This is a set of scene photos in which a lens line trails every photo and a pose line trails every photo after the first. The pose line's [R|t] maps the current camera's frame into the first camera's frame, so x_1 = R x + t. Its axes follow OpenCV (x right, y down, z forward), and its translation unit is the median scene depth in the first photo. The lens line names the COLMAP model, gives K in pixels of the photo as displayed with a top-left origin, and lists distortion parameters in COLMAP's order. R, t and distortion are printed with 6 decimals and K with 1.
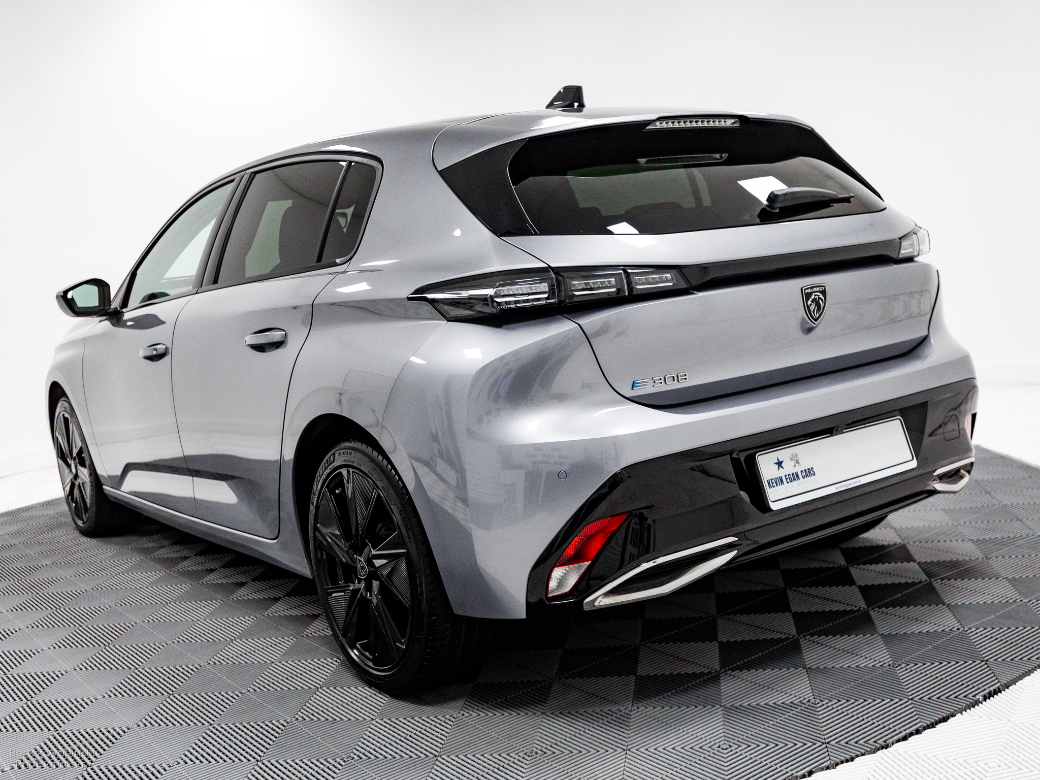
lens RADIAL K [[1112.4, 0, 520.0], [0, 1112.4, 390.0], [0, 0, 1]] dist [0.015050, -0.000770]
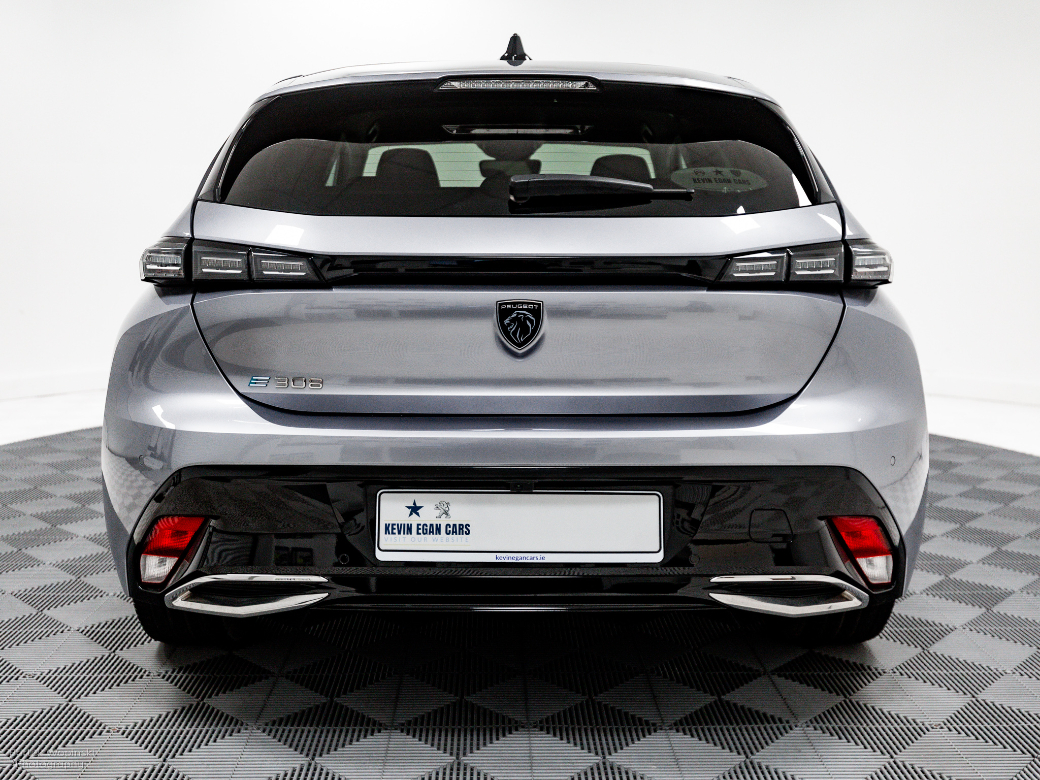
lens RADIAL K [[1099.9, 0, 519.5], [0, 1099.9, 374.5], [0, 0, 1]] dist [0.051026, -0.002561]
pose [[0.815502, 0.184558, -0.548540, 0.702641], [-0.155771, 0.982811, 0.099088, -0.120424], [0.557398, 0.004640, 0.830232, 0.355482]]
